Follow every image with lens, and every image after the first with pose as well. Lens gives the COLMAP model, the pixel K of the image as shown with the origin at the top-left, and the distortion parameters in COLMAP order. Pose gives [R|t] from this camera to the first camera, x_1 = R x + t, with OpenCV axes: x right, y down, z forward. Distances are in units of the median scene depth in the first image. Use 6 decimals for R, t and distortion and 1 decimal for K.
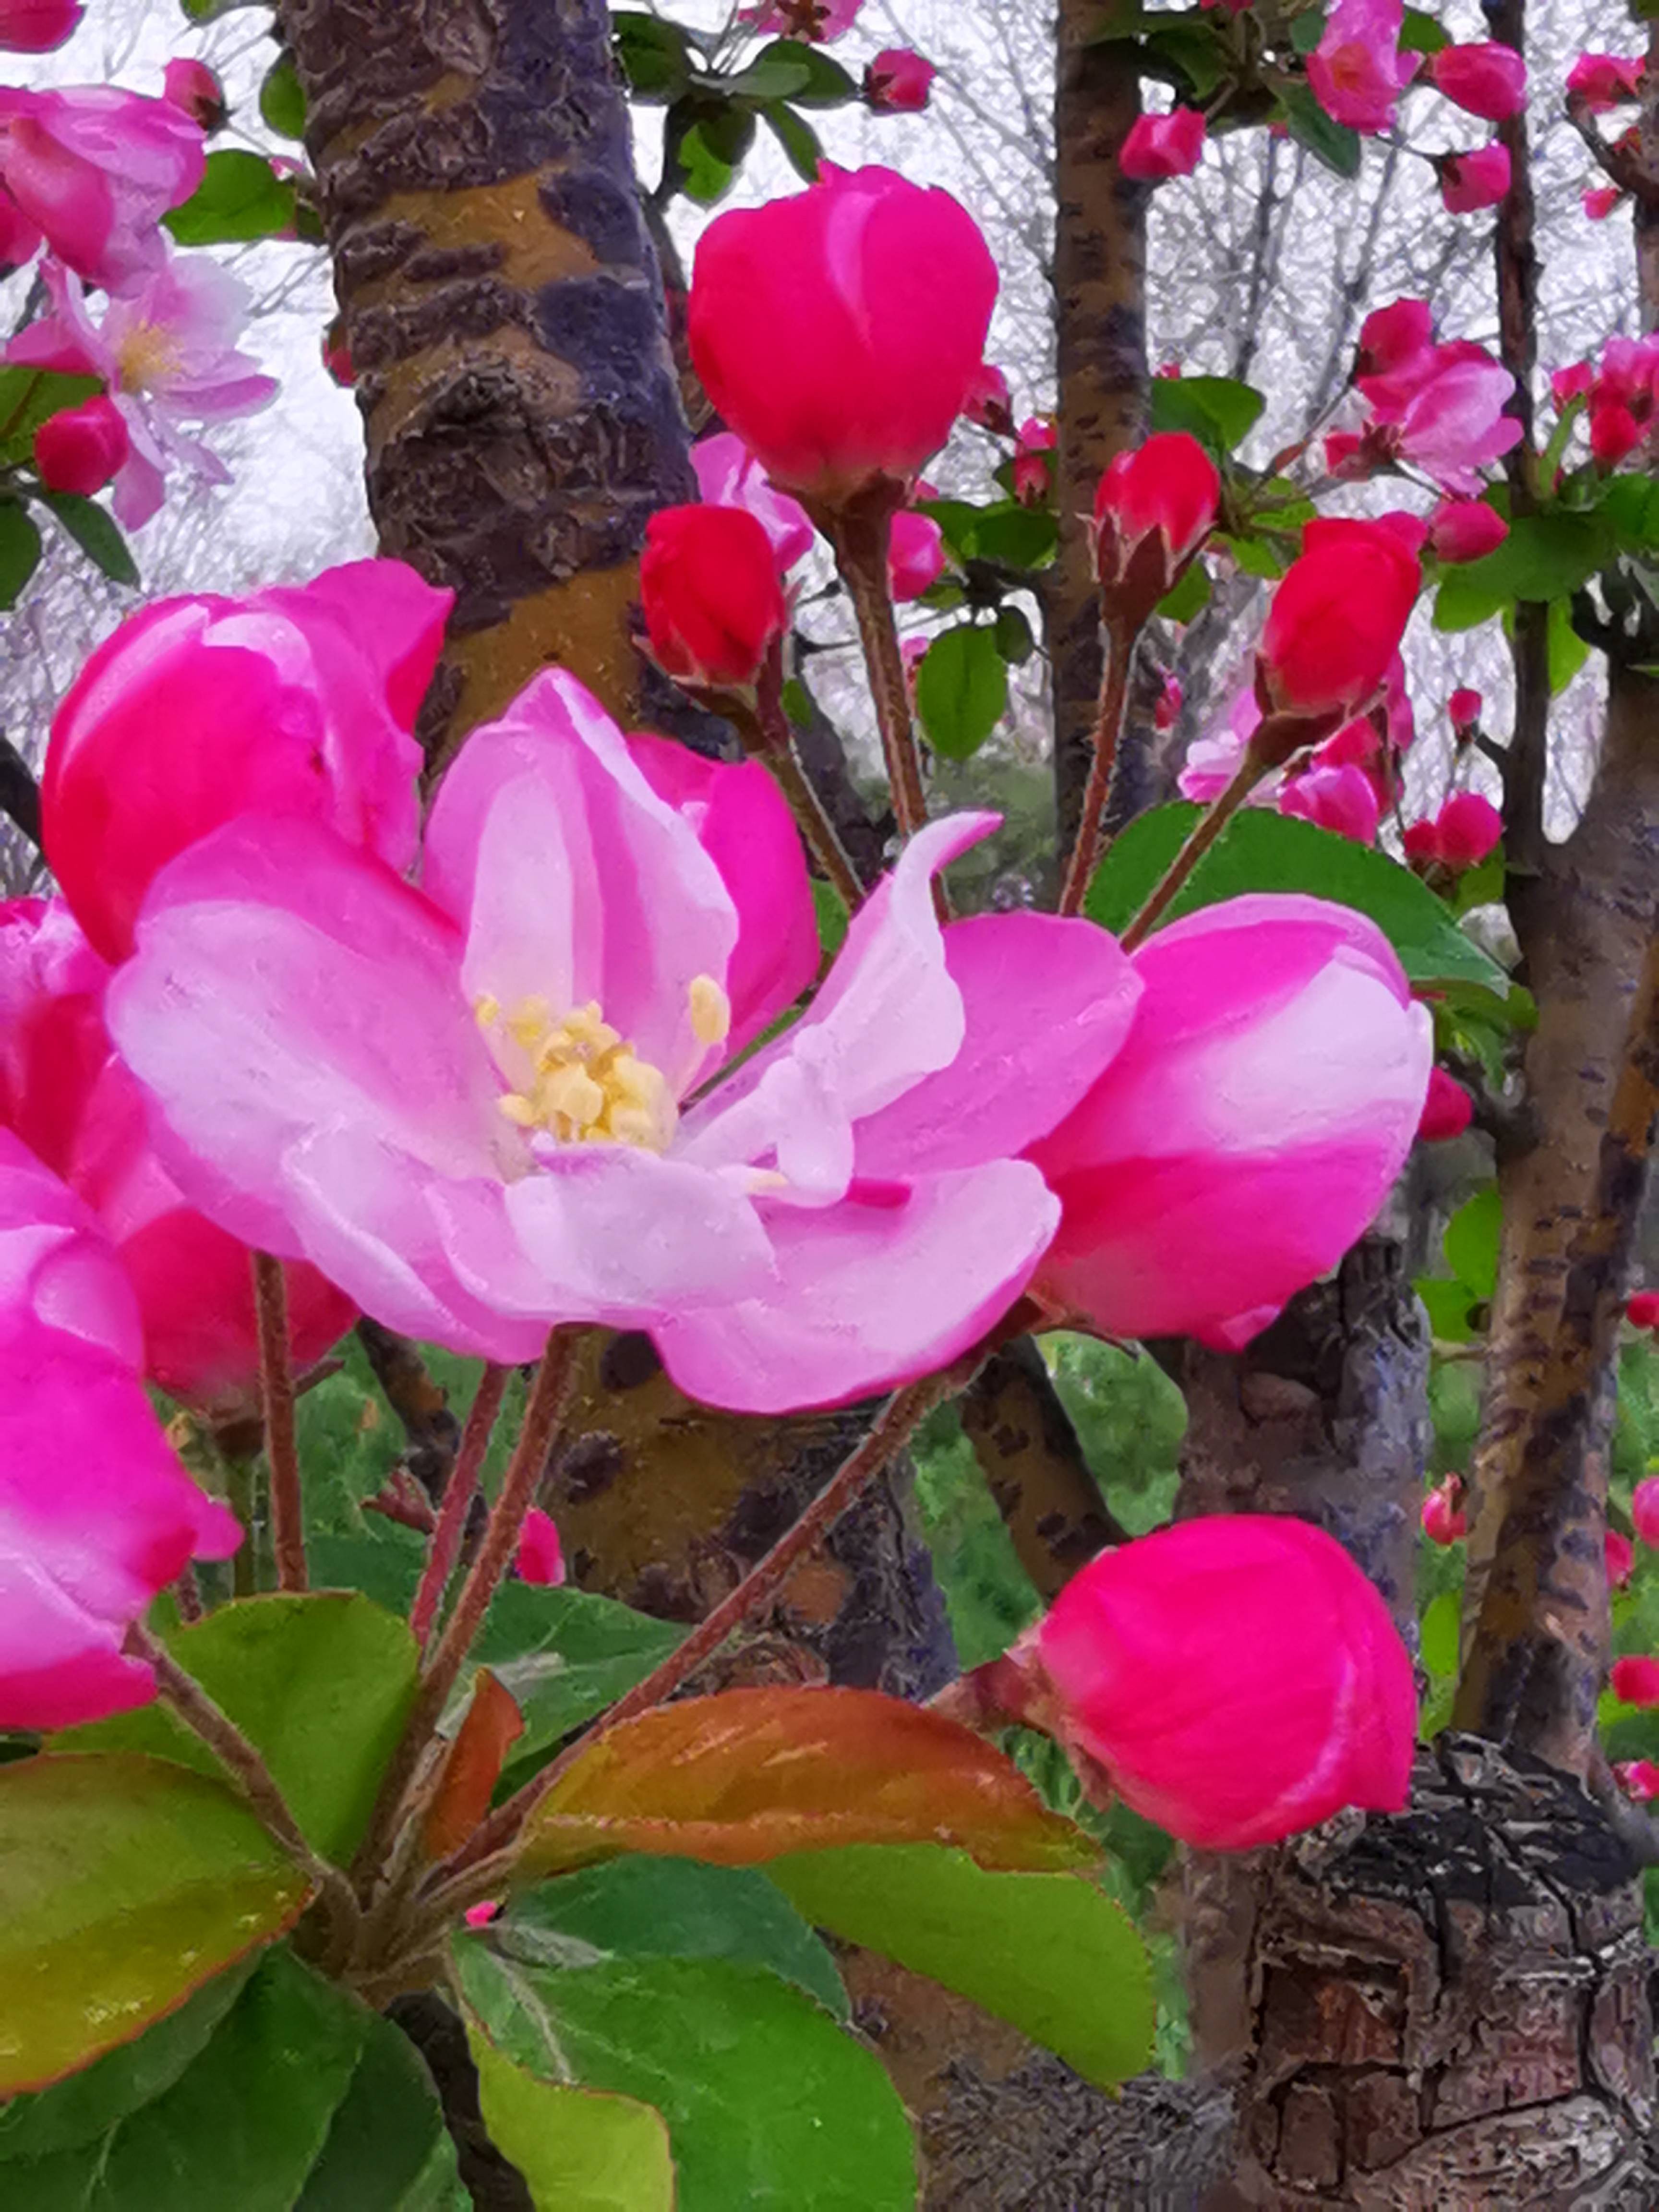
lens RADIAL K [[5374.2, 0, 829.5], [0, 5374.2, 1106.0], [0, 0, 1]] dist [-0.064617, -0.062989]
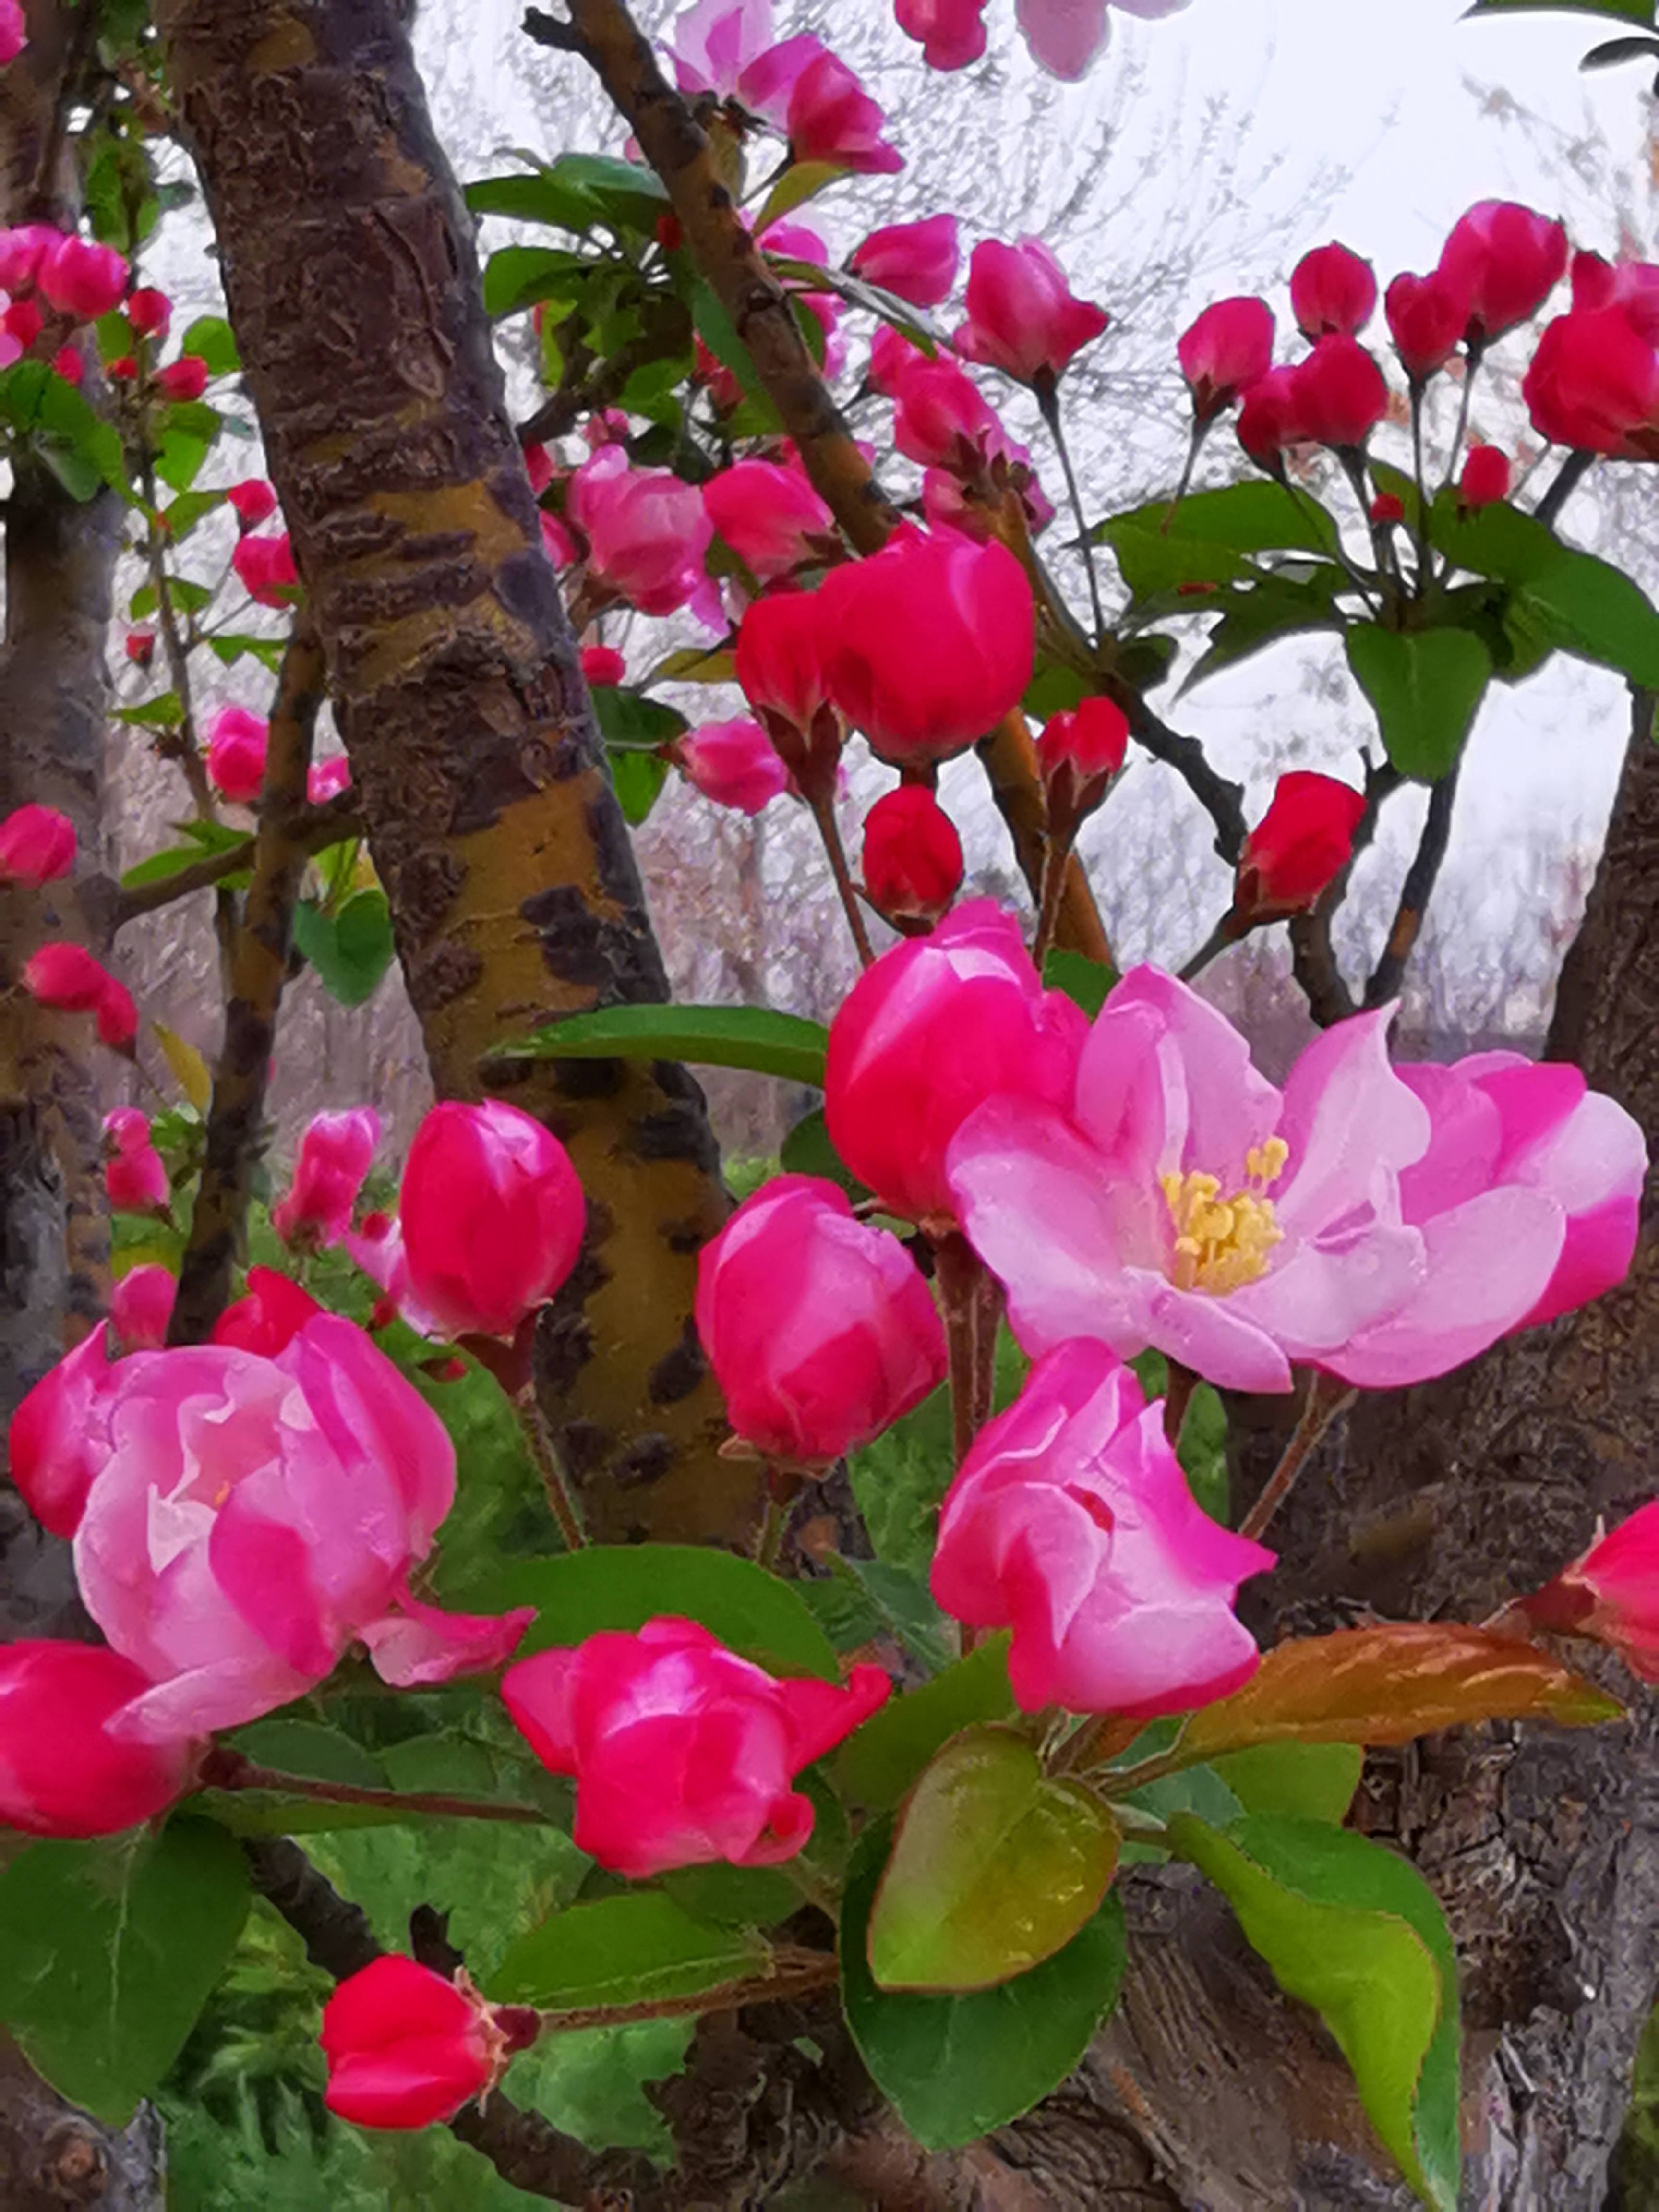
lens RADIAL K [[5374.2, 0, 829.5], [0, 5374.2, 1106.0], [0, 0, 1]] dist [-0.064617, -0.062989]
pose [[0.920849, -0.066983, 0.384123, -0.493259], [0.047414, 0.997060, 0.060202, -0.096265], [-0.387026, -0.037224, 0.921317, -0.241304]]
